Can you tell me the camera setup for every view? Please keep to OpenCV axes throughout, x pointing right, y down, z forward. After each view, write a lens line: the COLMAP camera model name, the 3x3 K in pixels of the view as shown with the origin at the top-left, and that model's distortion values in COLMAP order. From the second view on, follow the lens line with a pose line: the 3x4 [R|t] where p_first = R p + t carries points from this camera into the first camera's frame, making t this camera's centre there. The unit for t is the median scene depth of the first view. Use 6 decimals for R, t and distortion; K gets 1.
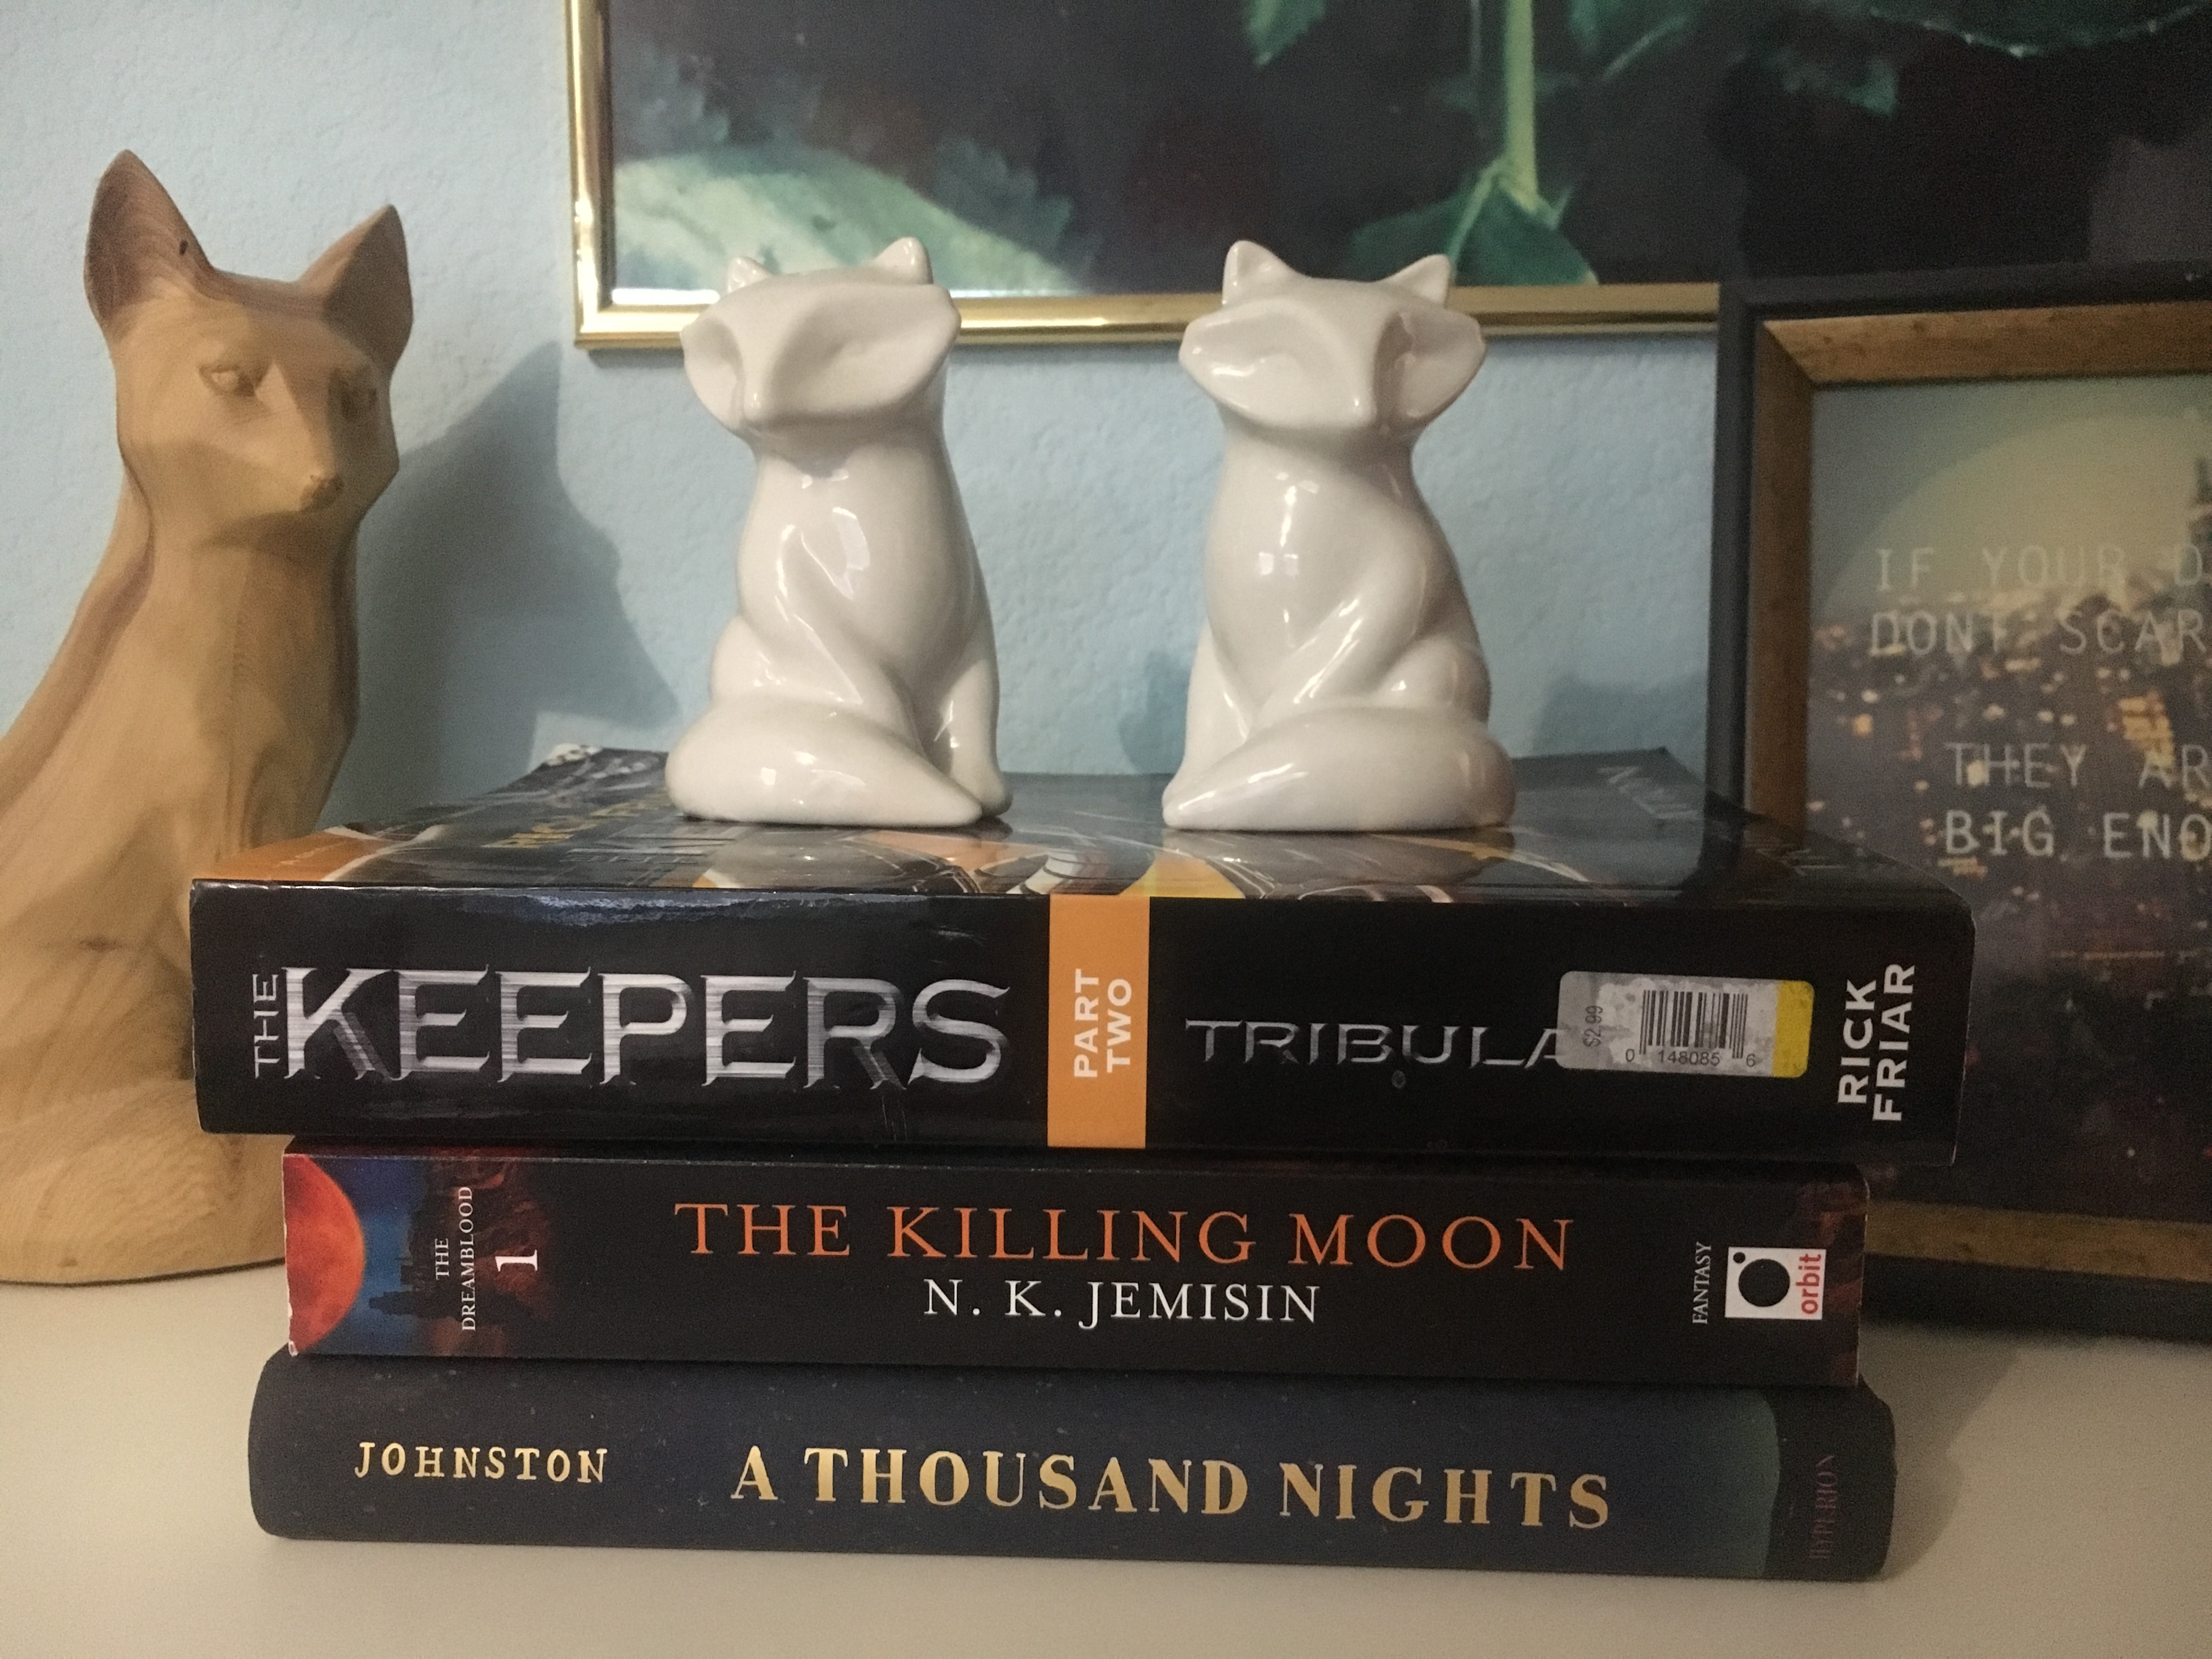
lens RADIAL K [[1909.2, 0, 1106.0], [0, 1909.2, 829.5], [0, 0, 1]] dist [0.069958, -0.117069]
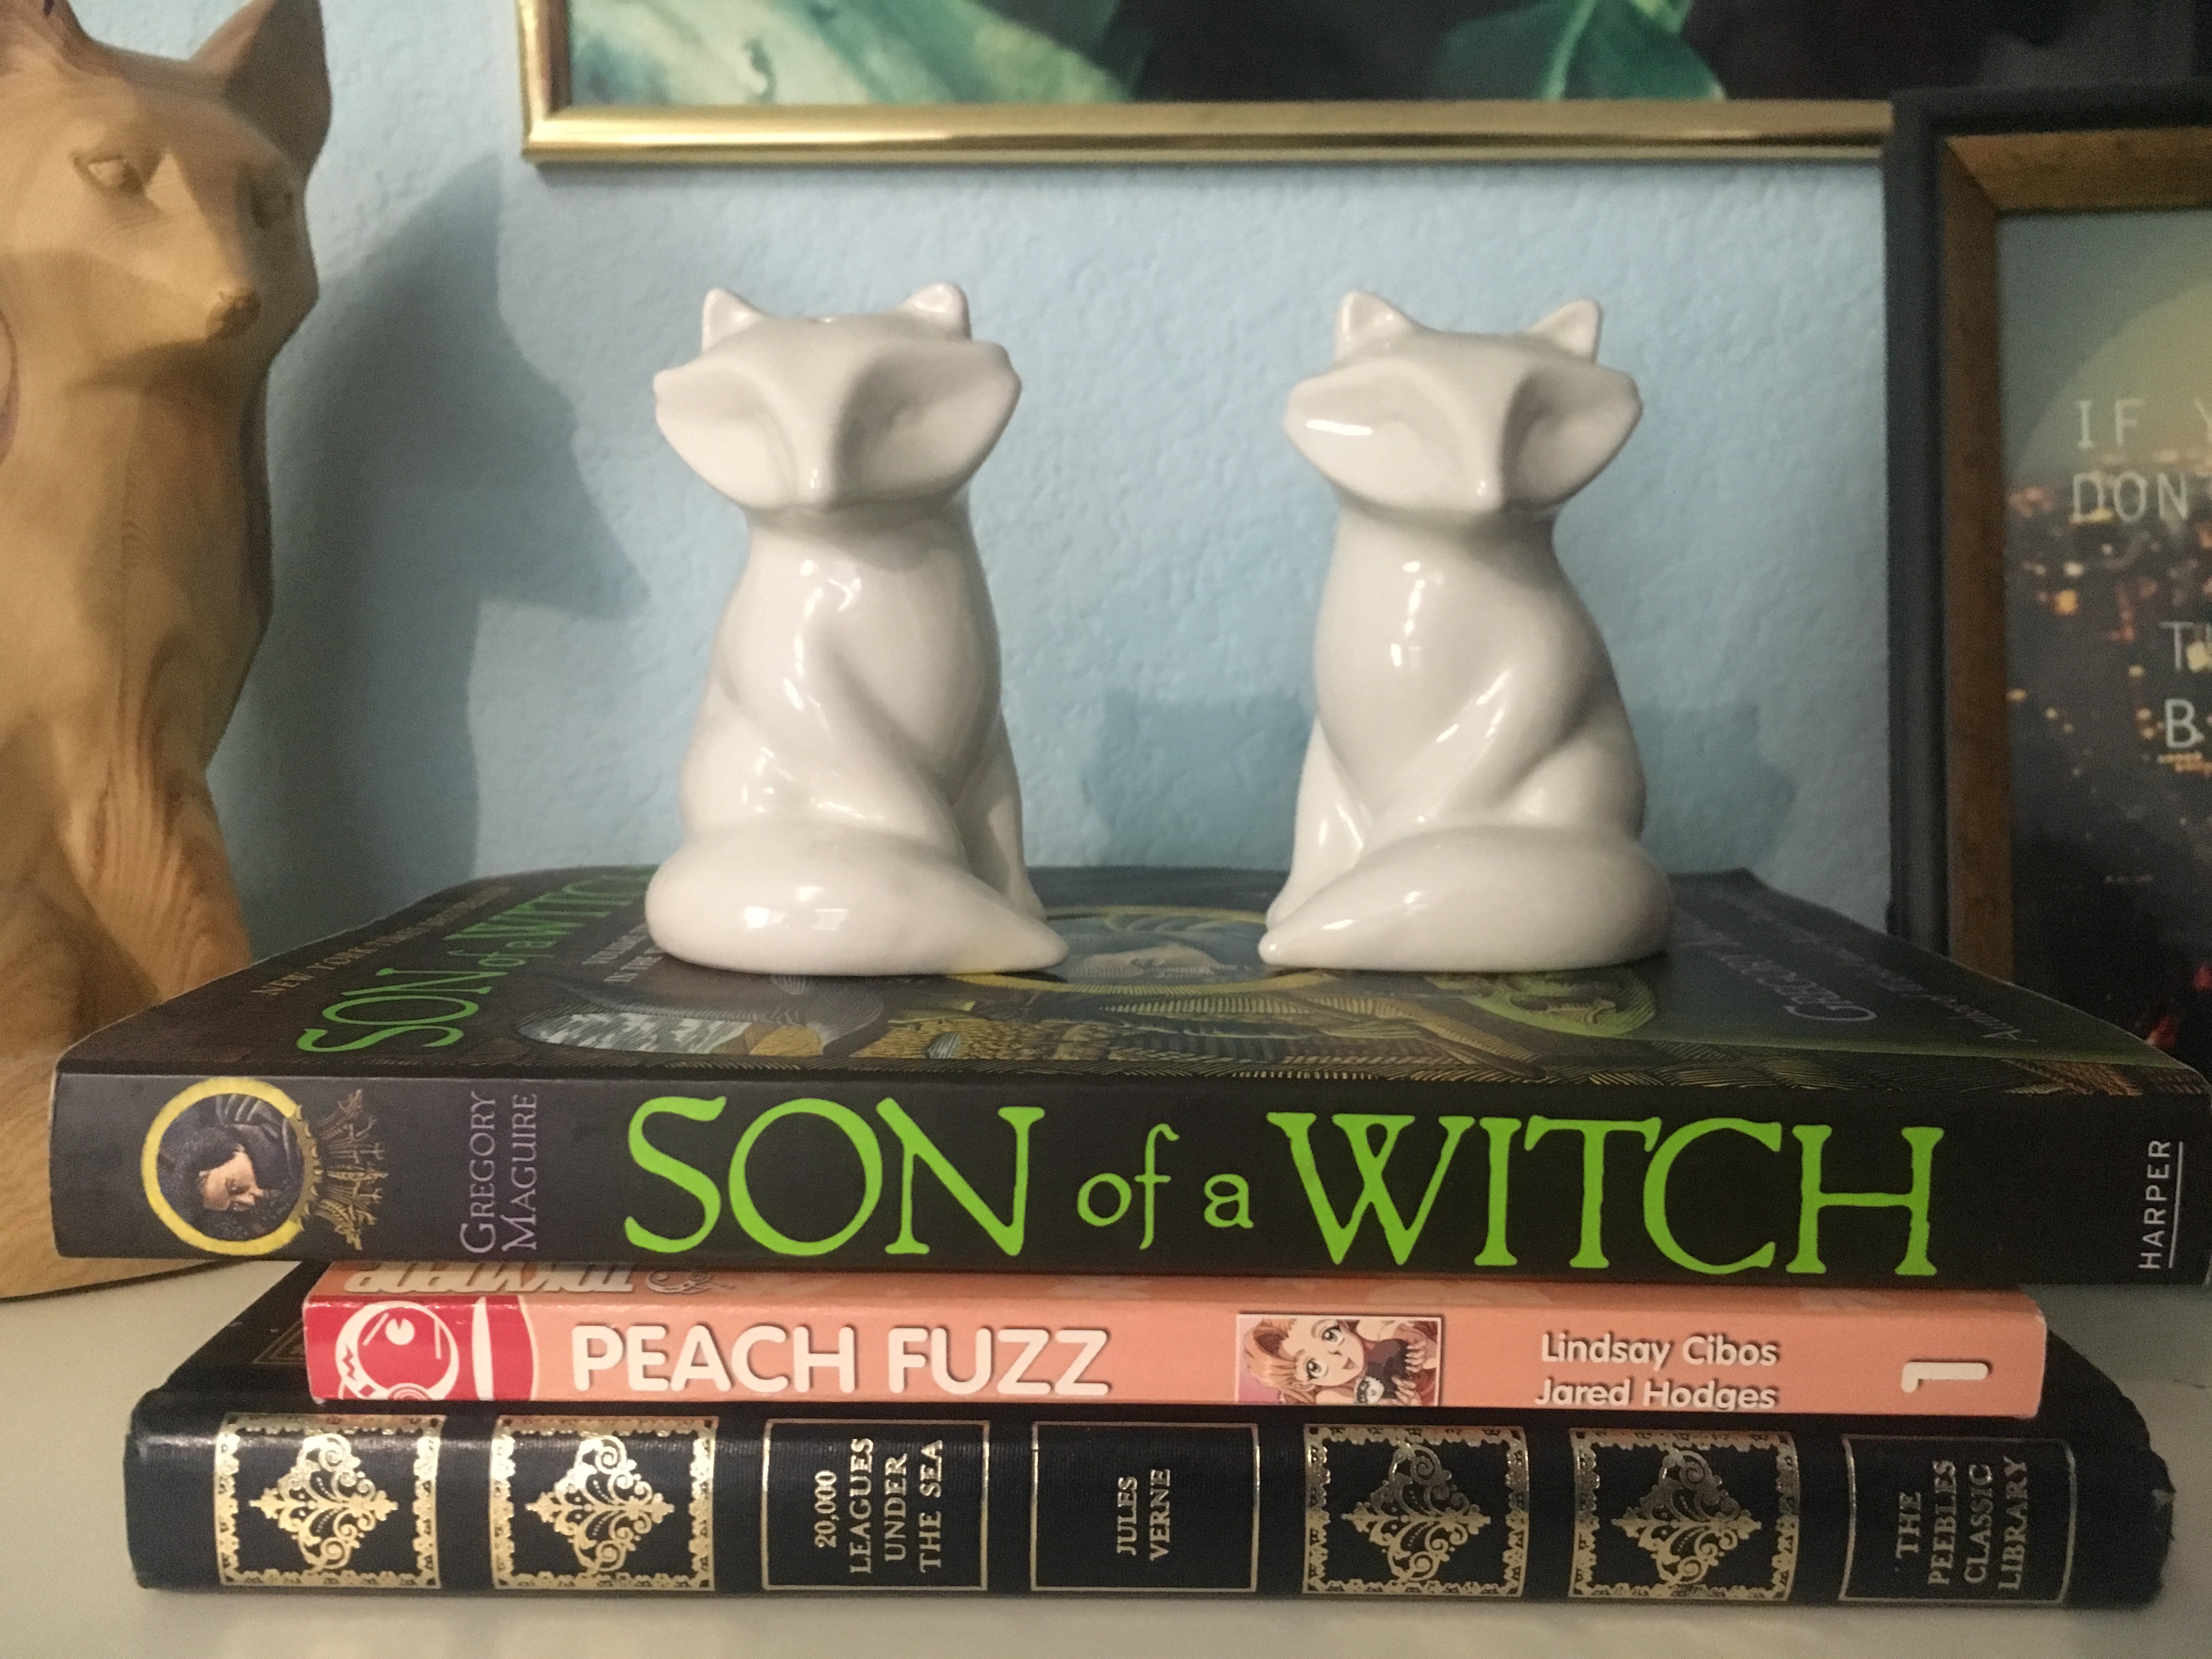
lens RADIAL K [[1814.8, 0, 1053.9], [0, 1814.8, 837.0], [0, 0, 1]] dist [0.073781, -0.125768]
pose [[0.996794, -0.012987, 0.078949, -0.130507], [0.009329, 0.998873, 0.046529, 0.008970], [-0.079464, -0.045643, 0.995792, 0.205994]]
